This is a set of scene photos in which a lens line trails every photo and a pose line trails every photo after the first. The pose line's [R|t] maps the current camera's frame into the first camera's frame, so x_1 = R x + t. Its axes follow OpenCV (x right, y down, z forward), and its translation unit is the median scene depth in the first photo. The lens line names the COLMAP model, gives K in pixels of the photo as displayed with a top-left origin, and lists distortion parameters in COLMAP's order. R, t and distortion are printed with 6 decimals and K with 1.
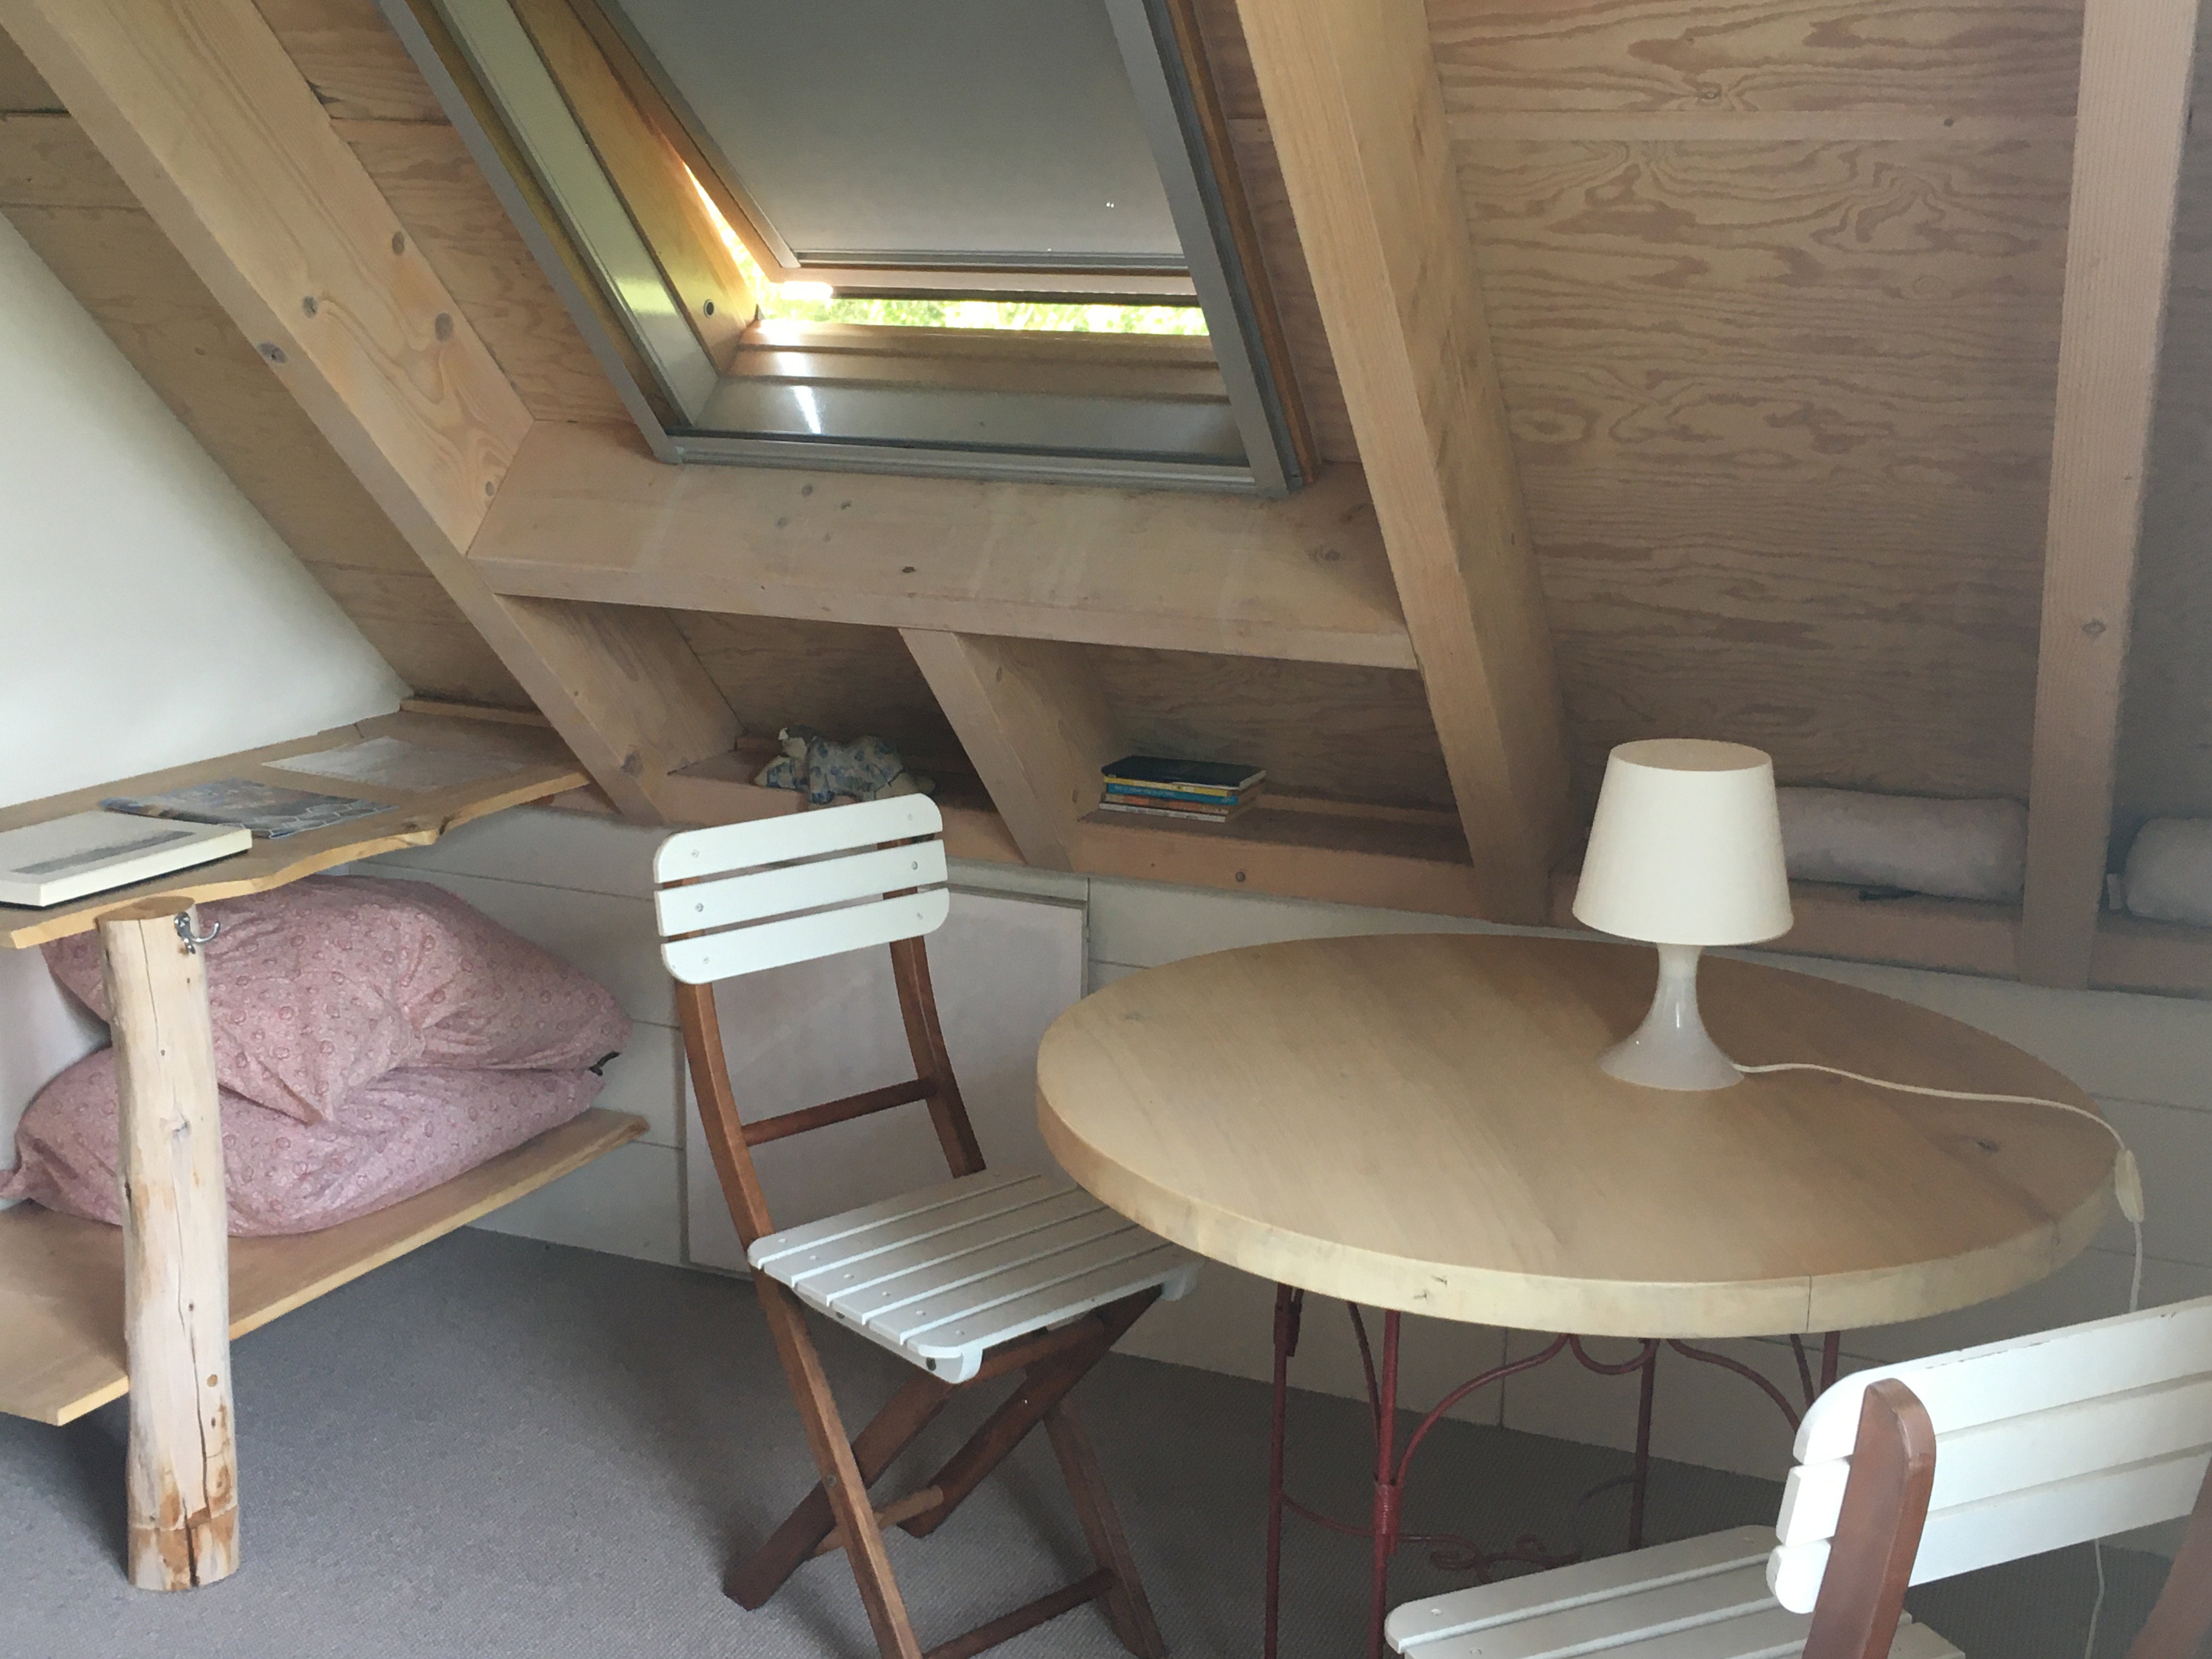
lens RADIAL K [[2471.9, 0, 1106.6], [0, 2471.9, 829.5], [0, 0, 1]] dist [0.017314, 0.000000]
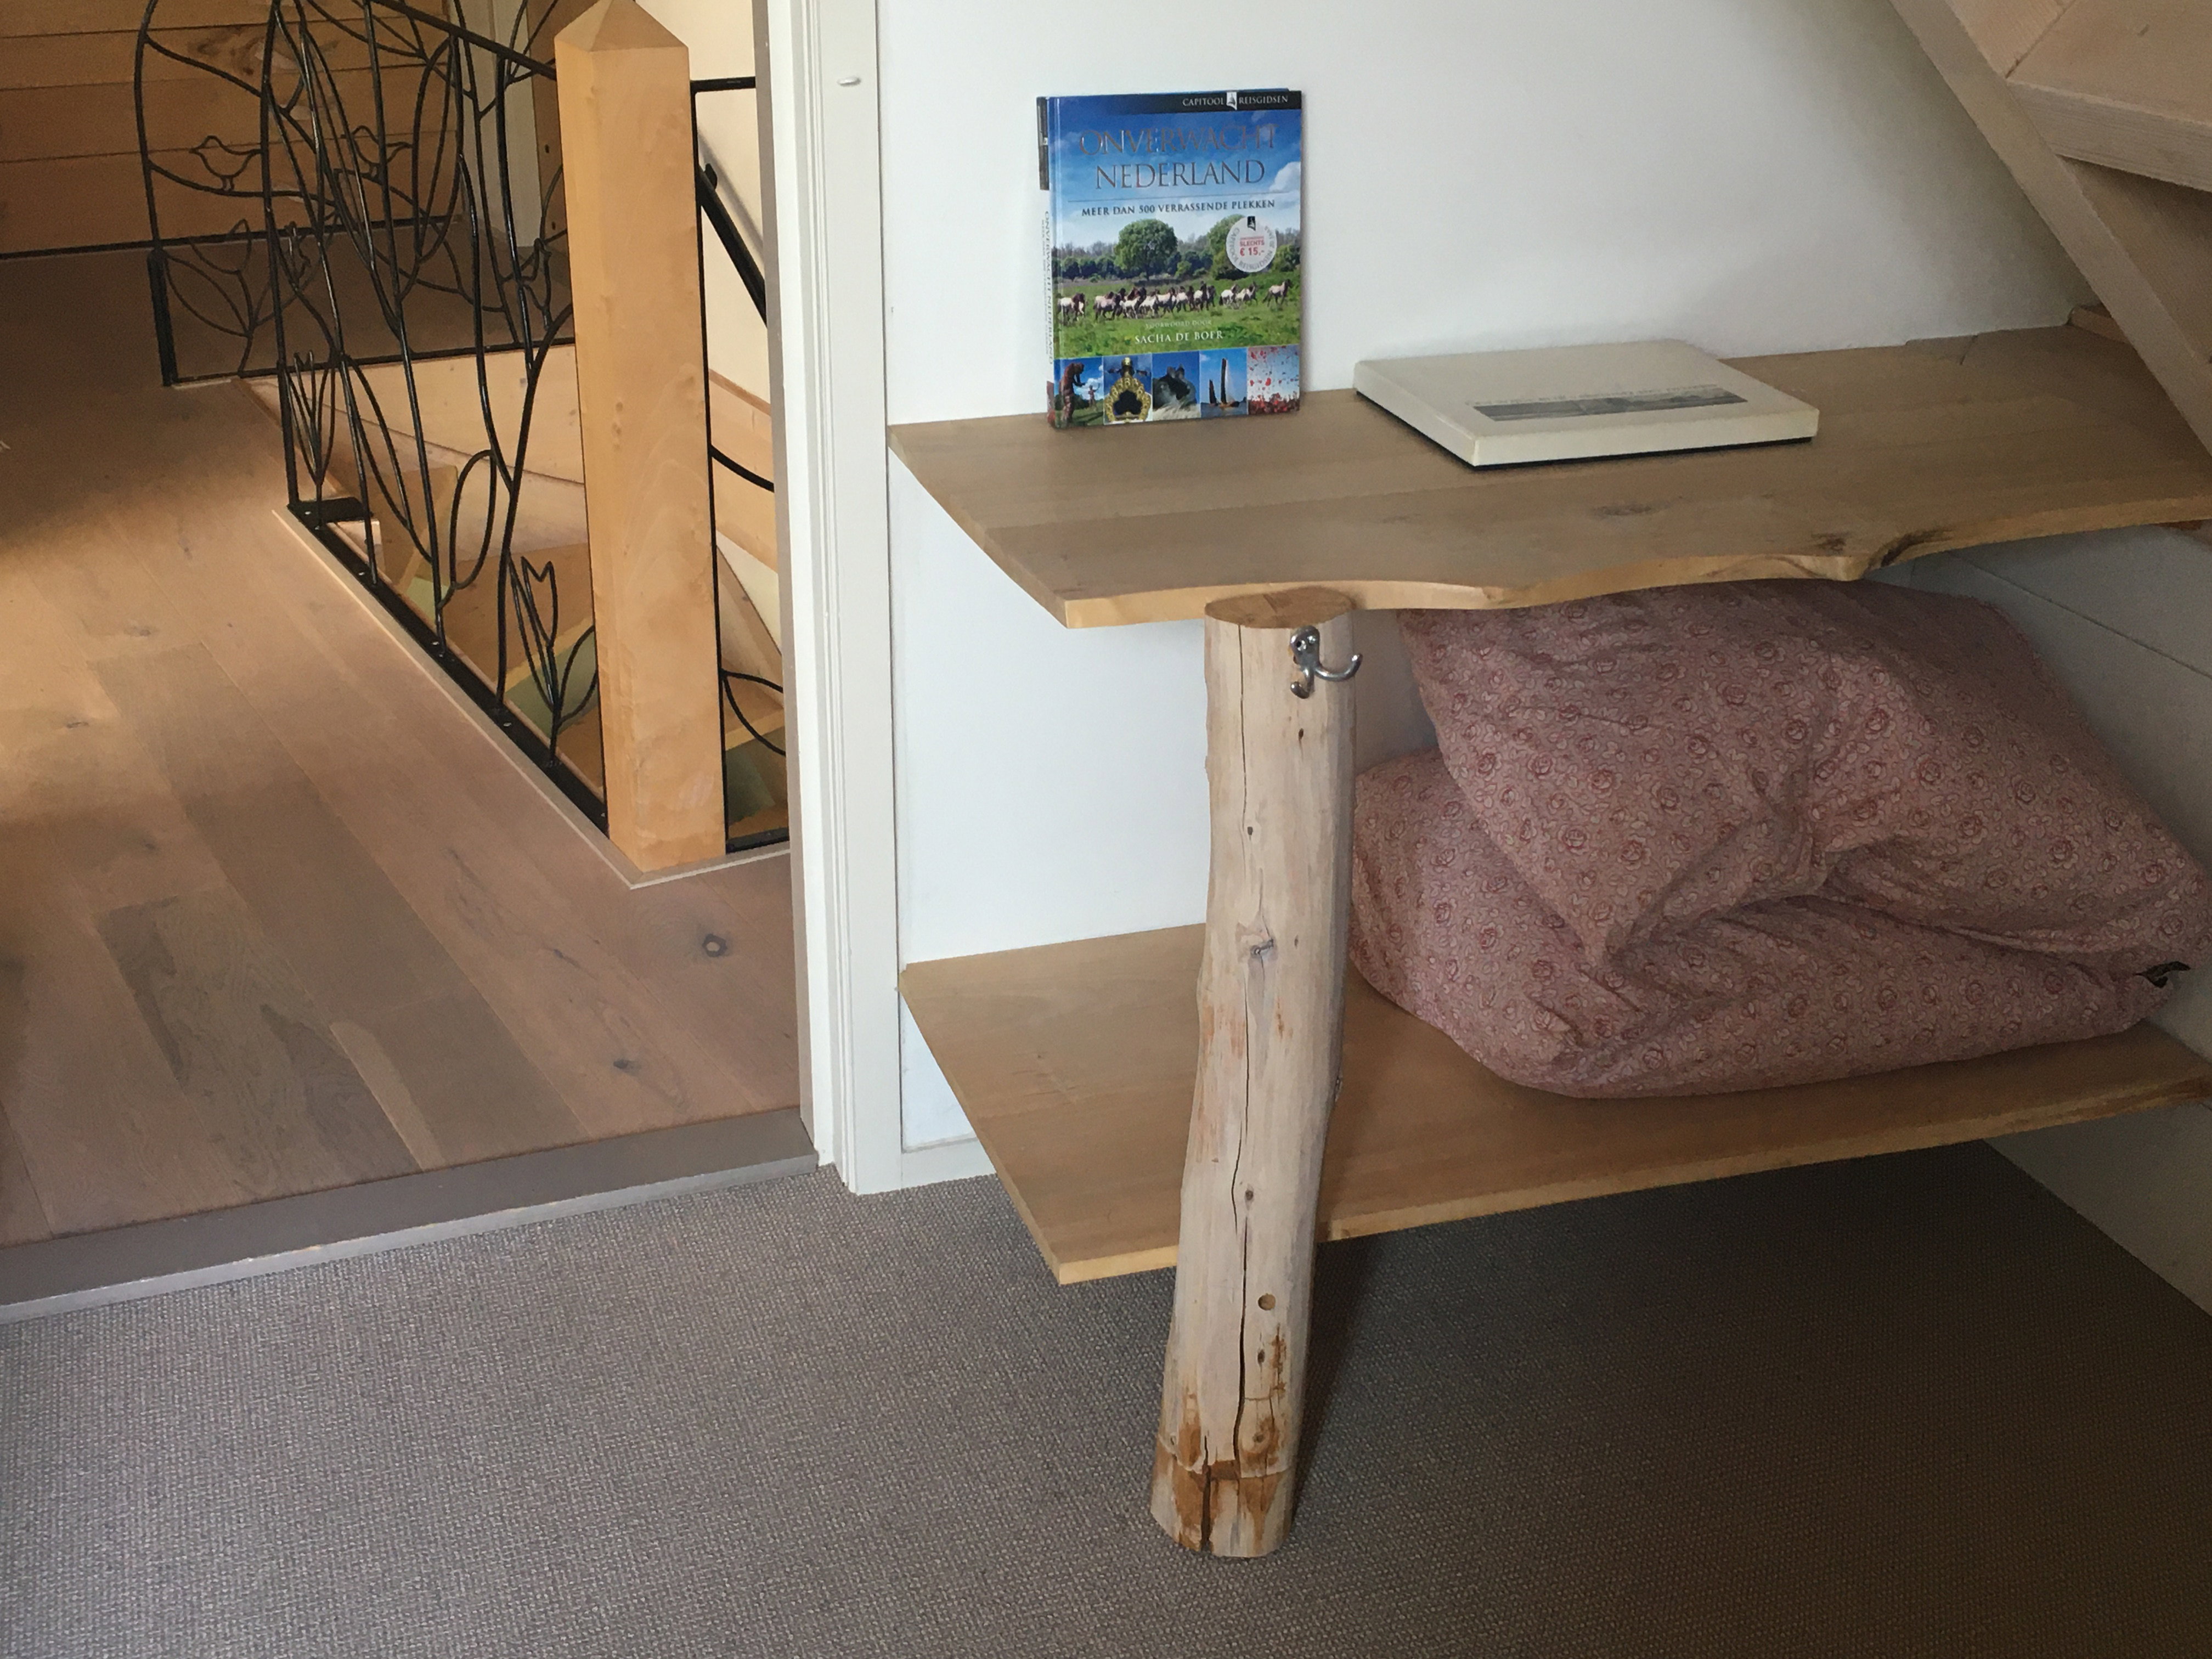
lens RADIAL K [[2471.9, 0, 1099.6], [0, 2471.9, 826.0], [0, 0, 1]] dist [0.017314, 0.000000]
pose [[0.675633, 0.297717, -0.674451, 0.024406], [-0.164421, 0.952643, 0.255808, -0.065435], [0.718669, -0.061939, 0.692588, 0.500034]]
